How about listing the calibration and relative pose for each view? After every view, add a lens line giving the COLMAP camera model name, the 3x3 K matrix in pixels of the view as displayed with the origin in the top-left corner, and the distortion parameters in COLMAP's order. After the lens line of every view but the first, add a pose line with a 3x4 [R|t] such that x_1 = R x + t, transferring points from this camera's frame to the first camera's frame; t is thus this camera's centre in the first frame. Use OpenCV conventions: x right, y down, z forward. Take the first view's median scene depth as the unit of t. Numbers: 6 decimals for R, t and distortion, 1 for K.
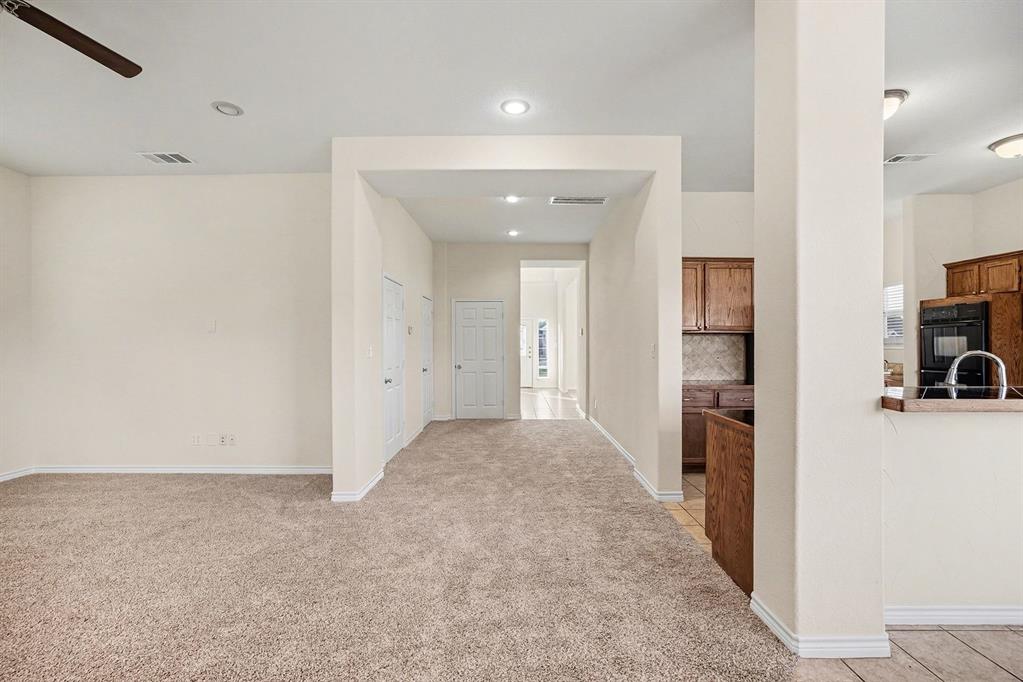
lens RADIAL K [[455.5, 0, 522.4], [0, 455.5, 339.4], [0, 0, 1]] dist [0.000336, 0.000306]
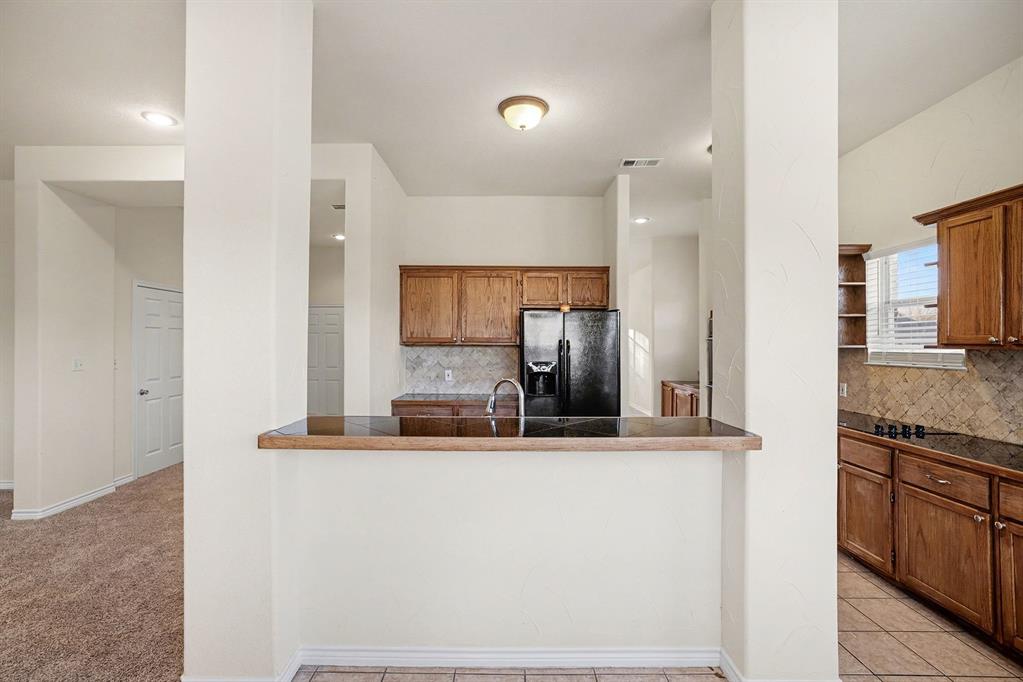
lens RADIAL K [[474.9, 0, 509.0], [0, 474.9, 342.6], [0, 0, 1]] dist [-0.030575, 0.016984]
pose [[0.999779, 0.004533, -0.020524, 0.615373], [-0.004375, 0.999961, 0.007716, -0.032202], [0.020558, -0.007625, 0.999760, 0.013307]]
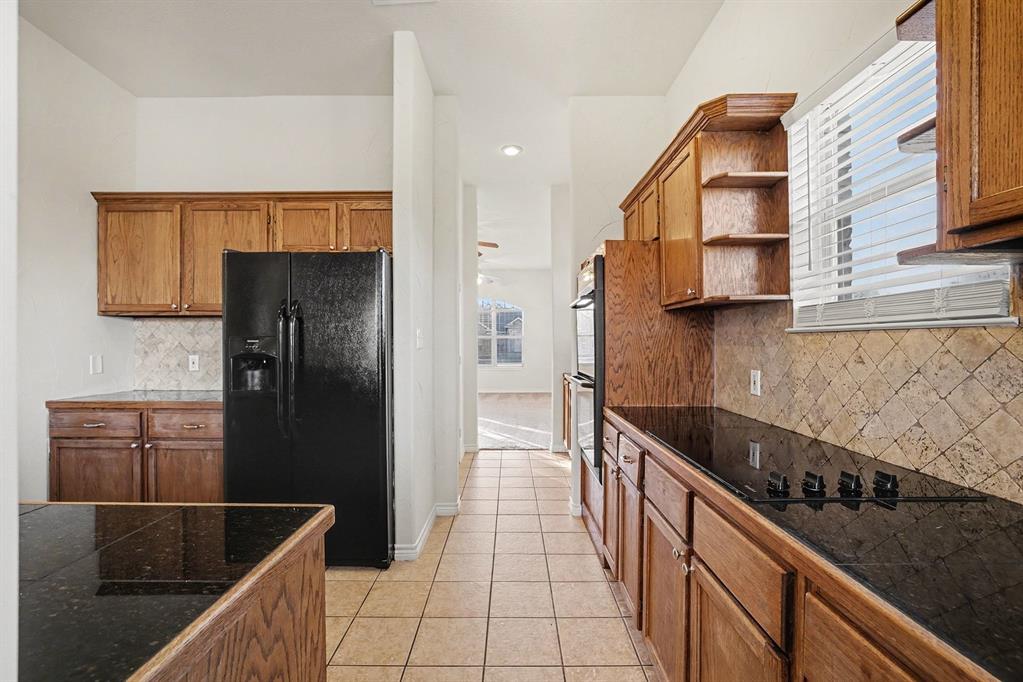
lens RADIAL K [[453.2, 0, 510.3], [0, 453.2, 343.1], [0, 0, 1]] dist [-0.012411, 0.000506]
pose [[0.999777, 0.002454, -0.020968, 1.011112], [-0.002214, 0.999932, 0.011472, 0.019013], [0.020995, -0.011423, 0.999714, 0.471399]]
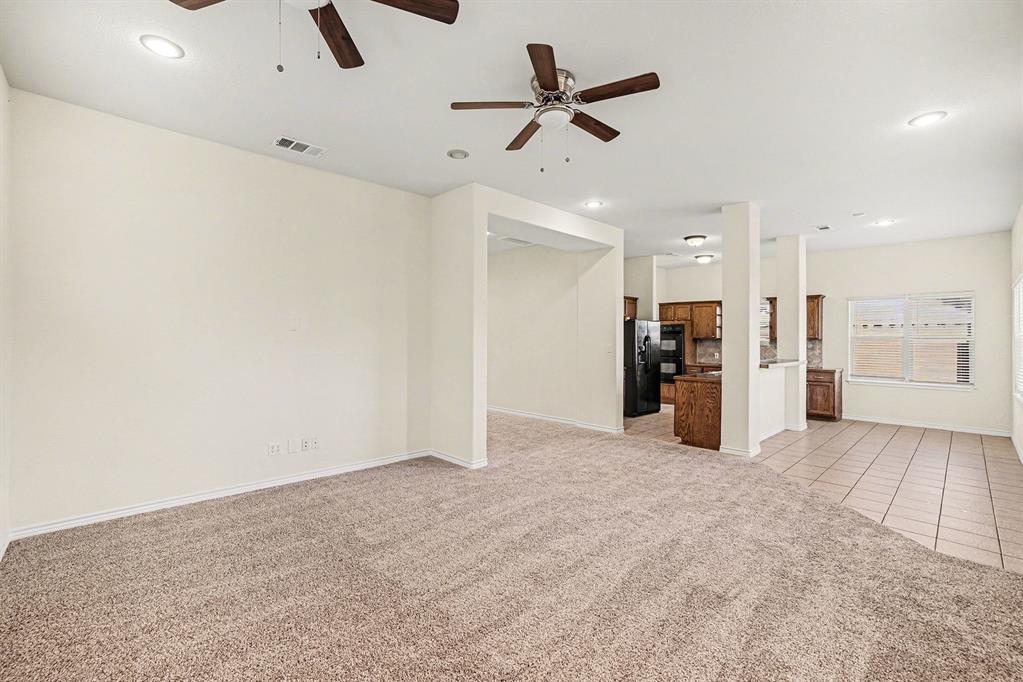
lens RADIAL K [[453.2, 0, 510.3], [0, 453.2, 343.1], [0, 0, 1]] dist [-0.012411, 0.000506]
pose [[0.730153, -0.003389, 0.683275, -1.157193], [-0.006022, 0.999917, 0.011395, -0.013428], [-0.683257, -0.012435, 0.730072, -0.002270]]
